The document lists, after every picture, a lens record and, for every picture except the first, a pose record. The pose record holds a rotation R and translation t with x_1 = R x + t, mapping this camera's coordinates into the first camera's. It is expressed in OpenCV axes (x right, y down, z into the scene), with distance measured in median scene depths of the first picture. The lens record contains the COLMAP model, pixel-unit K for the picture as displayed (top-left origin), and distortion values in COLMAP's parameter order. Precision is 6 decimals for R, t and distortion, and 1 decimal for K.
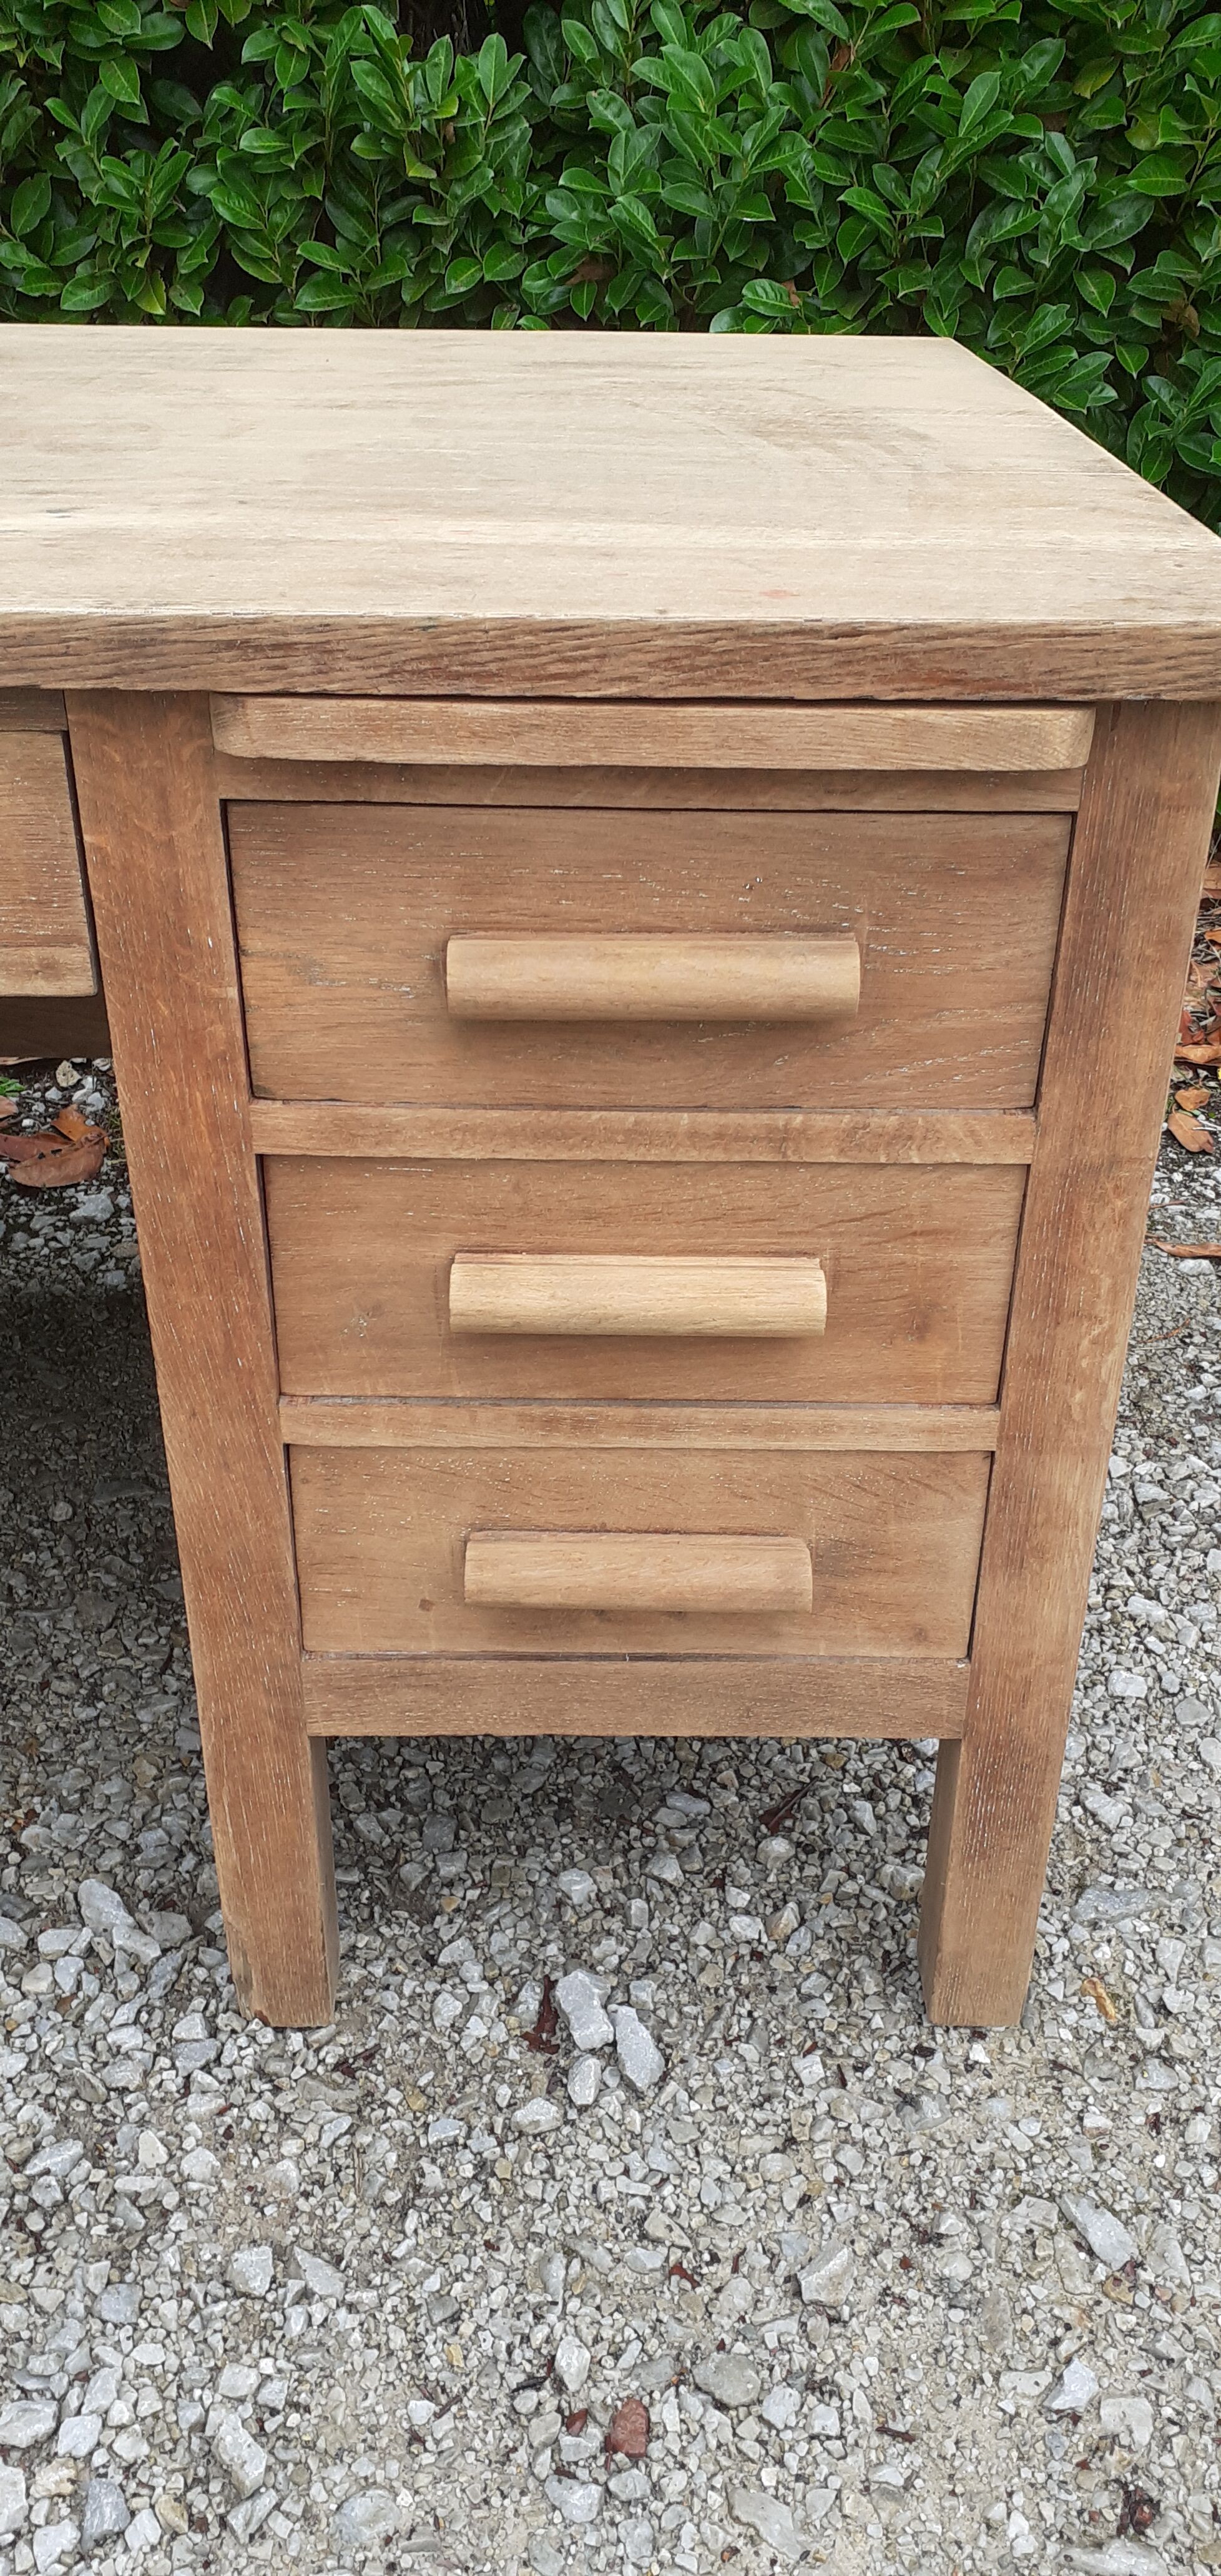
lens RADIAL K [[2030.5, 0, 665.4], [0, 2030.5, 1286.1], [0, 0, 1]] dist [0.134284, -0.192888]
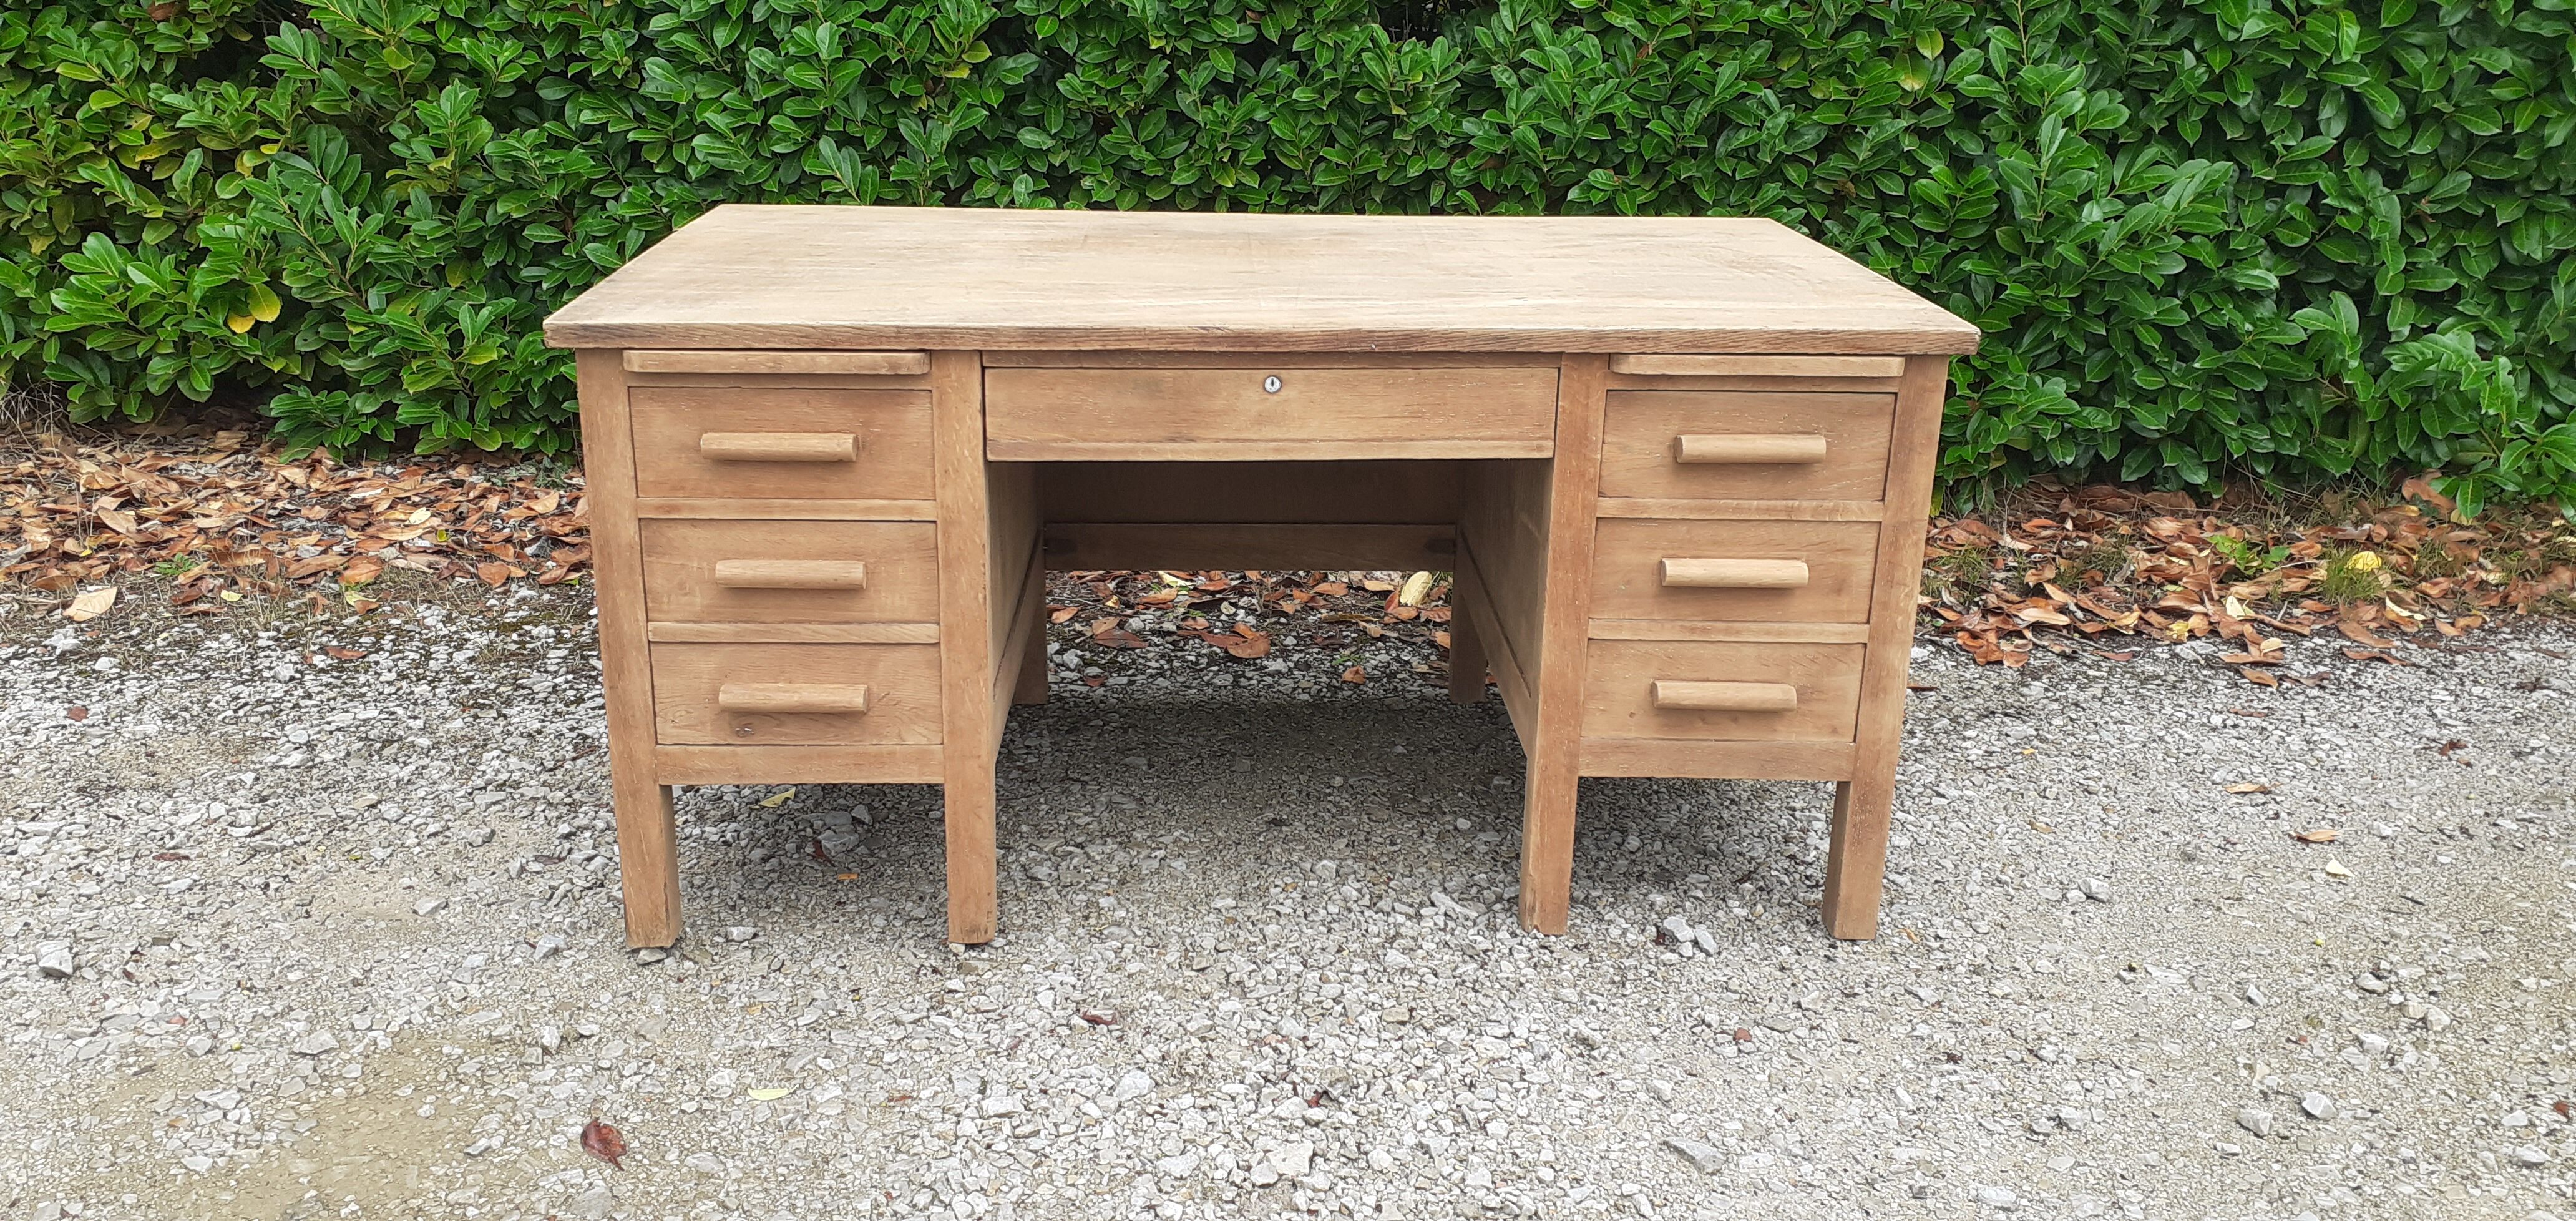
lens RADIAL K [[2036.1, 0, 1291.5], [0, 2036.1, 595.3], [0, 0, 1]] dist [0.245671, -0.771746]
pose [[0.999894, -0.001889, 0.014440, -0.604425], [0.004881, 0.977675, -0.210068, 0.570789], [-0.013721, 0.210116, 0.977580, -1.548533]]
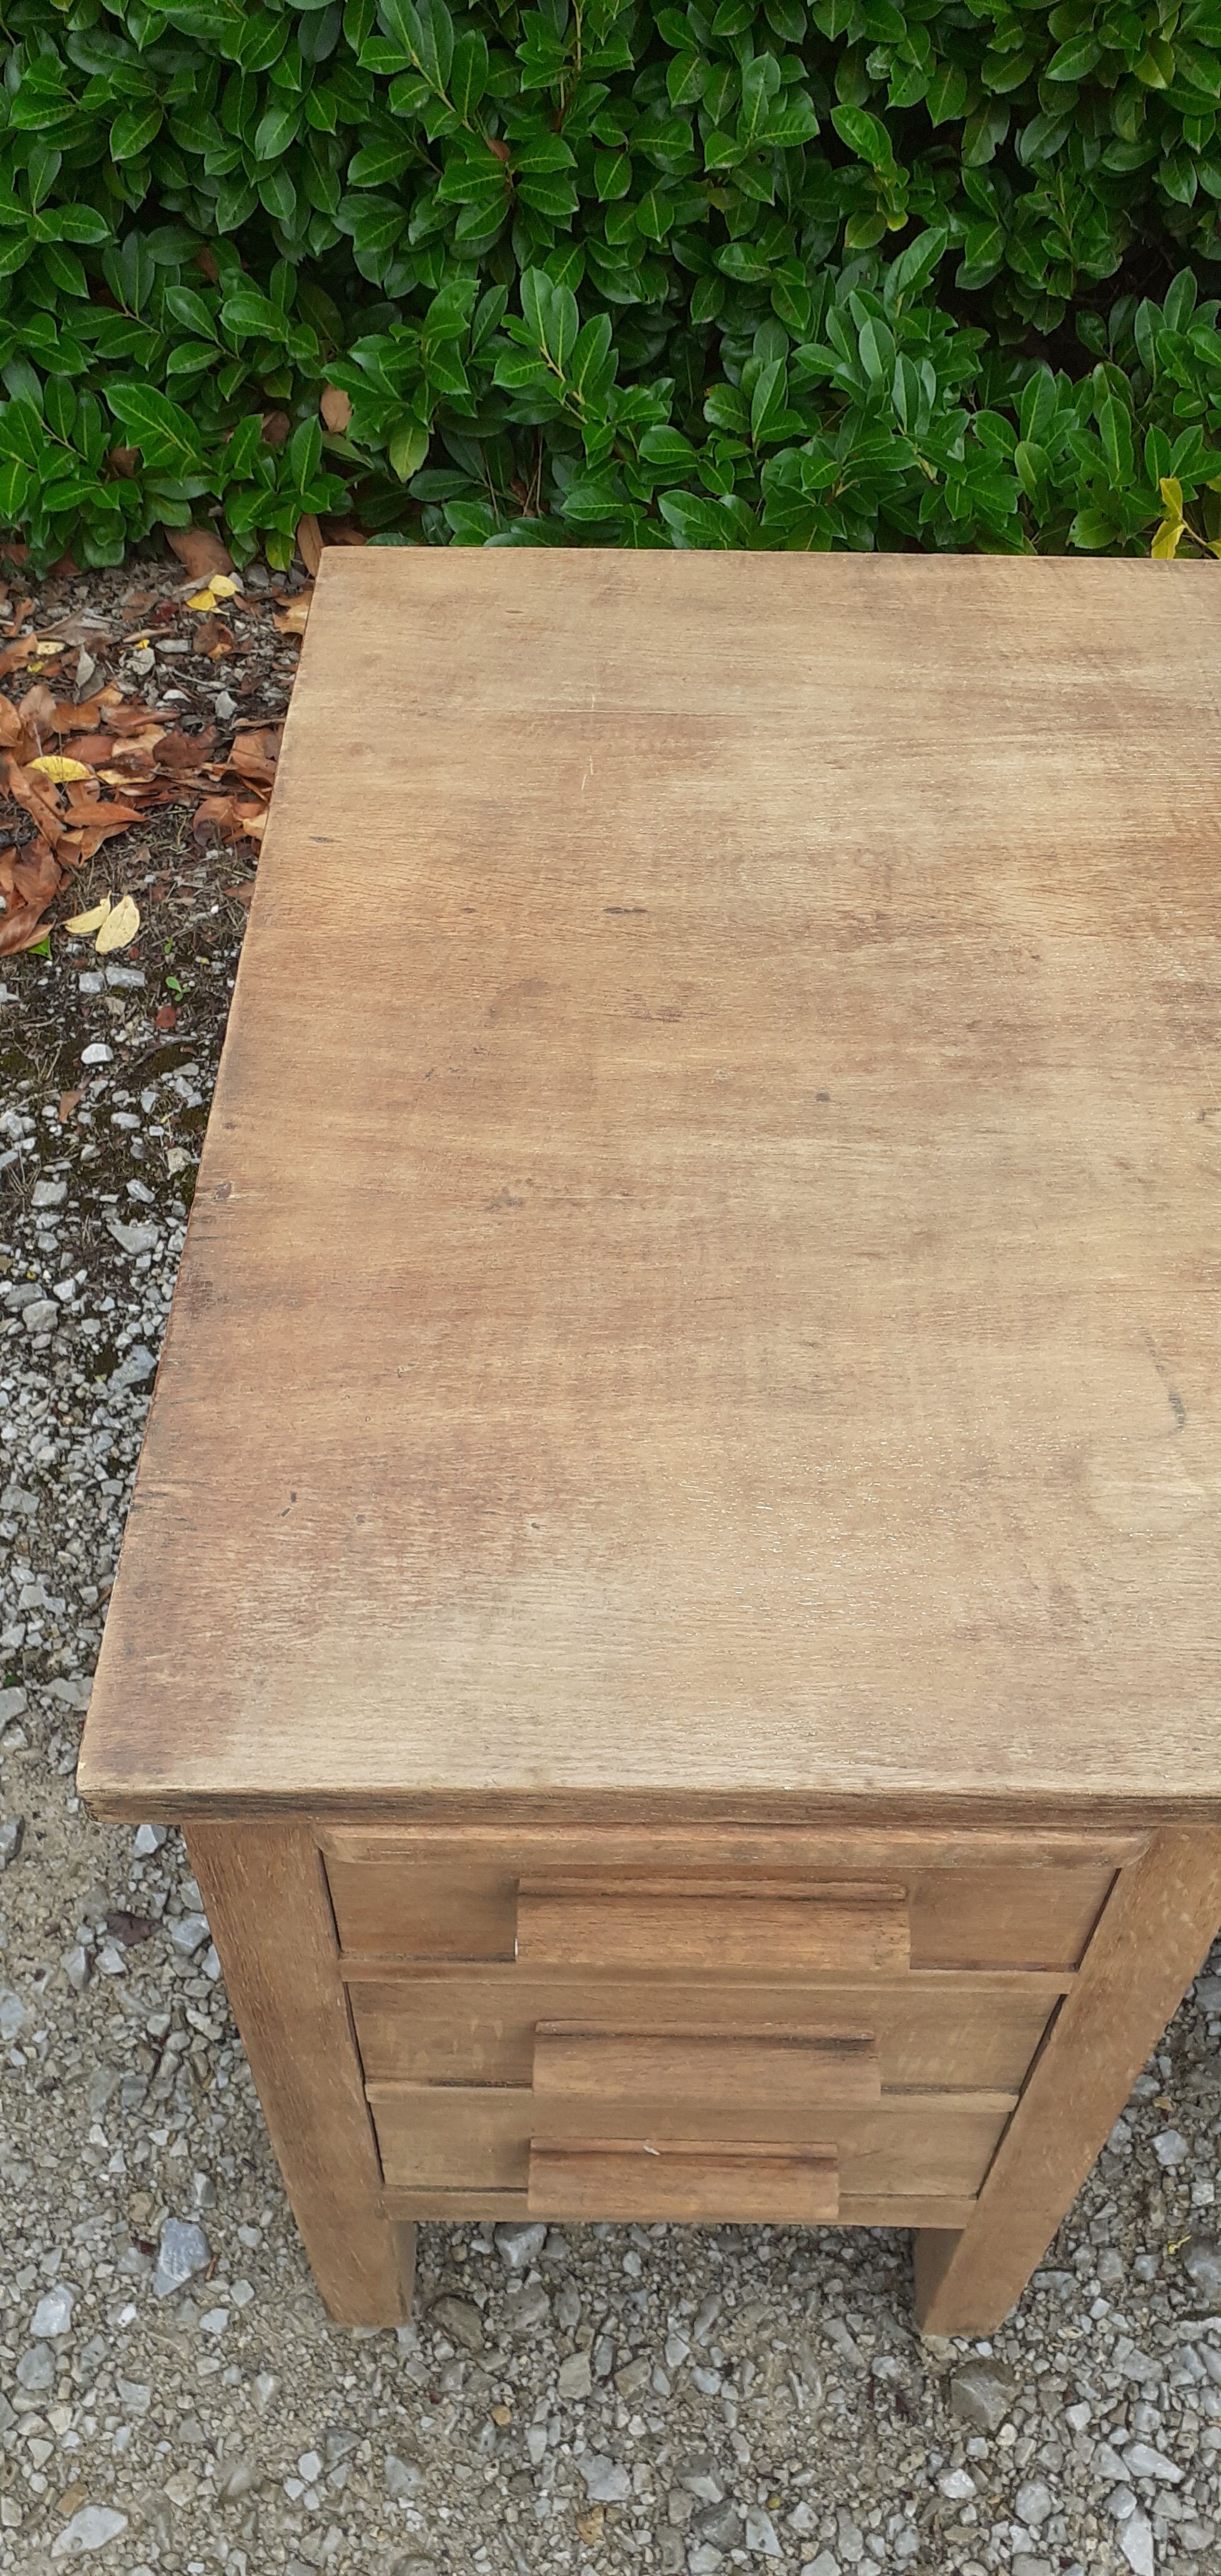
lens RADIAL K [[2048.0, 0, 633.5], [0, 2048.0, 1288.7], [0, 0, 1]] dist [0.134848, -0.271488]
pose [[0.999497, 0.026352, -0.017656, -1.207277], [-0.019778, 0.952905, 0.302624, -0.681534], [0.024800, -0.302123, 0.952946, 0.029228]]
